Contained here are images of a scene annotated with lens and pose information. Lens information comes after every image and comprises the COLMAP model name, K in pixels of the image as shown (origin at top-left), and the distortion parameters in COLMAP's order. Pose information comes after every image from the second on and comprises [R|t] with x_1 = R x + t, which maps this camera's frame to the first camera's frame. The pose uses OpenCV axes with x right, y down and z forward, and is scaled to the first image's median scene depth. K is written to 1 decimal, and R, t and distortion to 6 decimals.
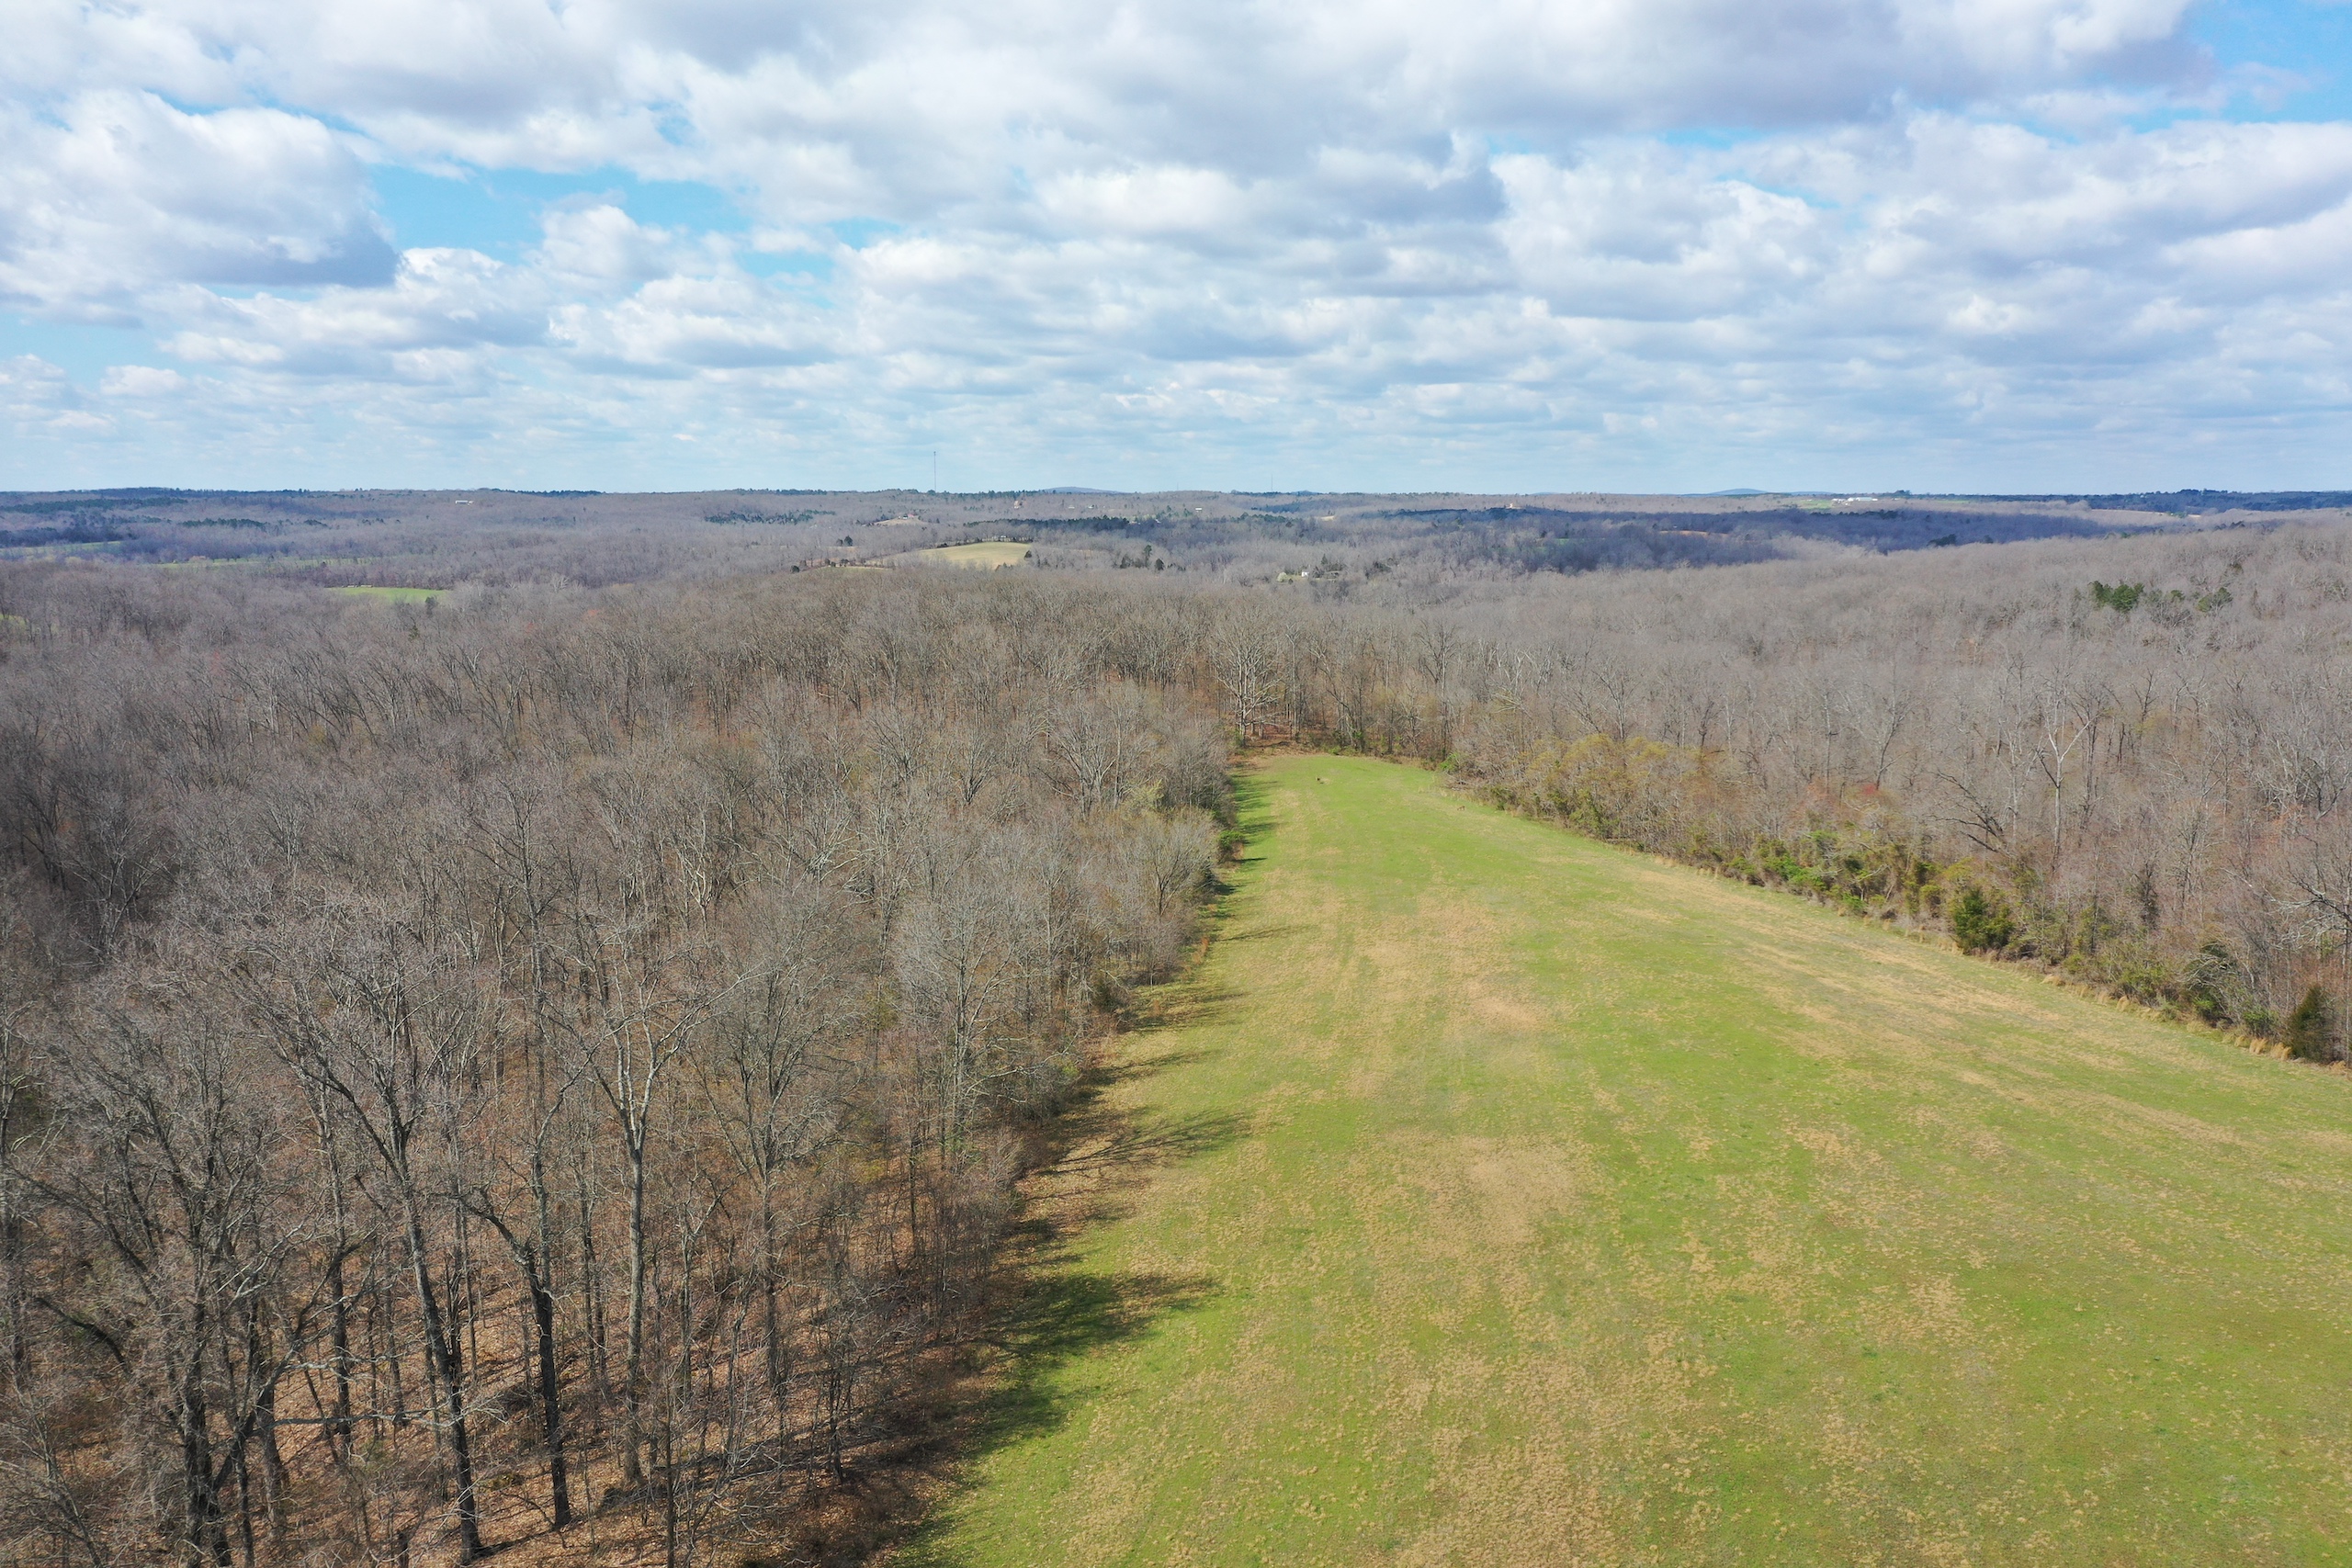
lens RADIAL K [[1850.3, 0, 1176.0], [0, 1850.3, 784.0], [0, 0, 1]] dist [0.000488, 0.009410]
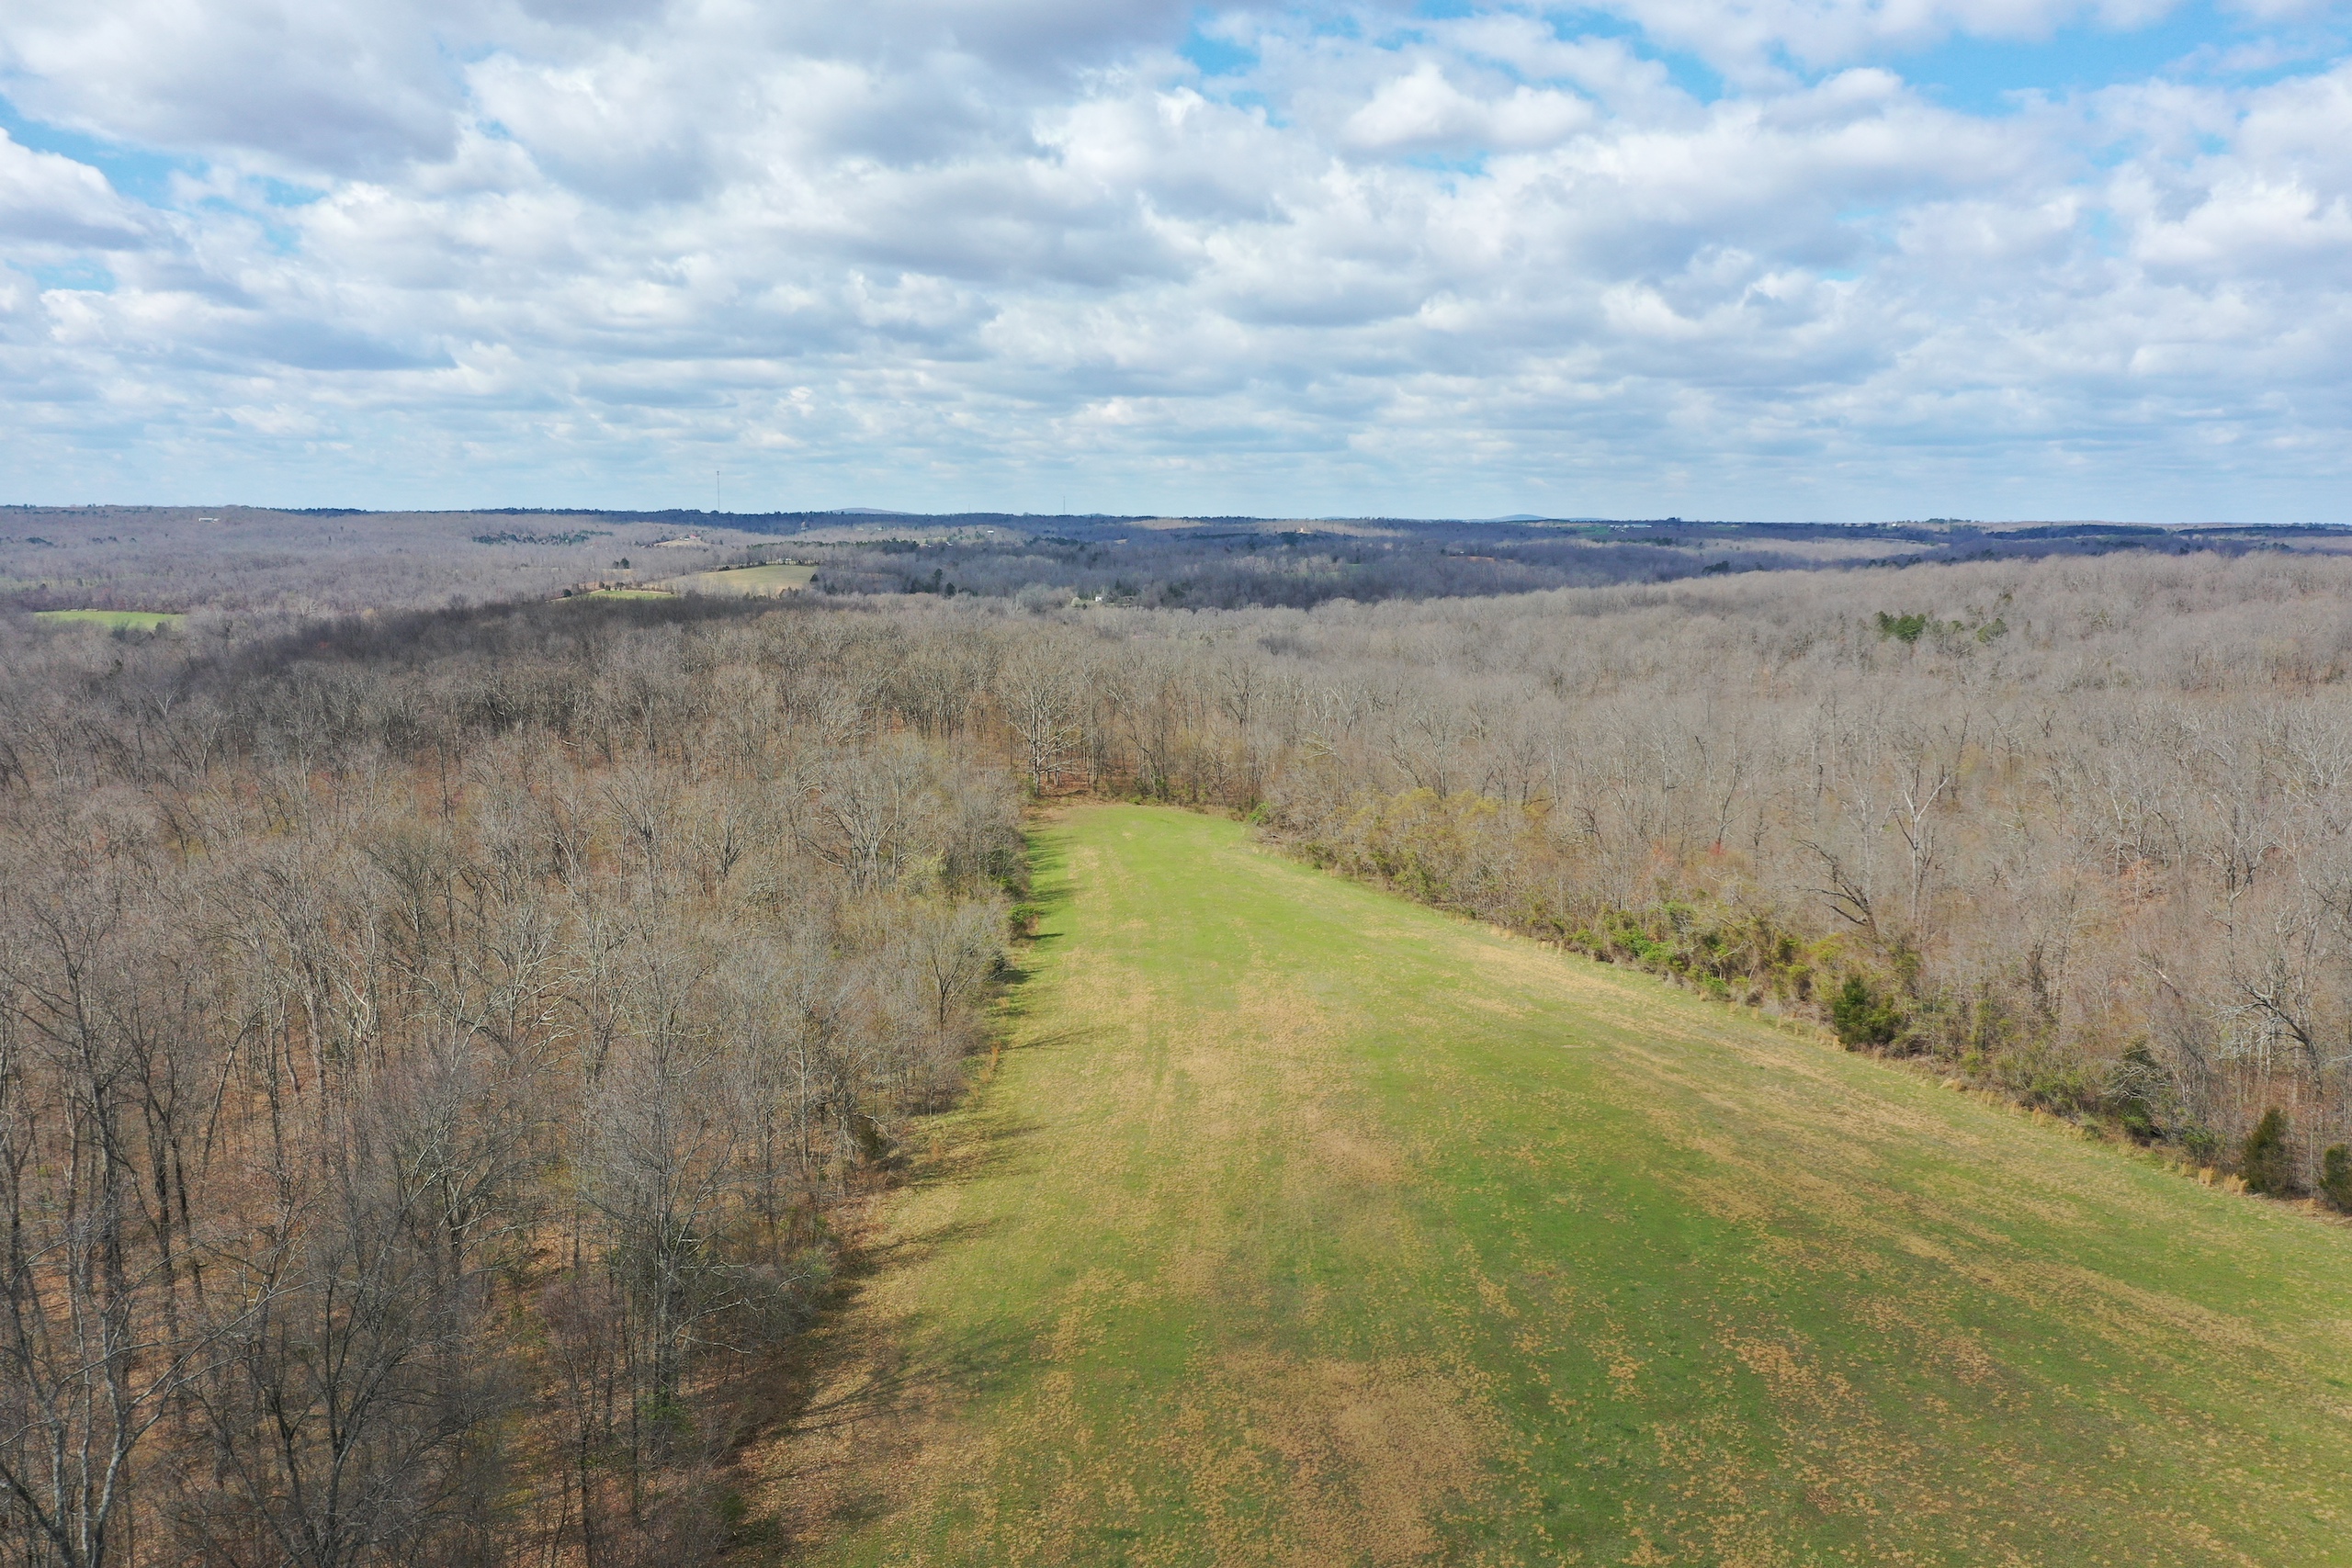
lens RADIAL K [[1850.3, 0, 1176.0], [0, 1850.3, 784.0], [0, 0, 1]] dist [0.000488, 0.009410]
pose [[0.993772, -0.009148, 0.111060, 0.005014], [0.010486, 0.999879, -0.011465, -0.027973], [-0.110942, 0.012558, 0.993748, 0.136491]]
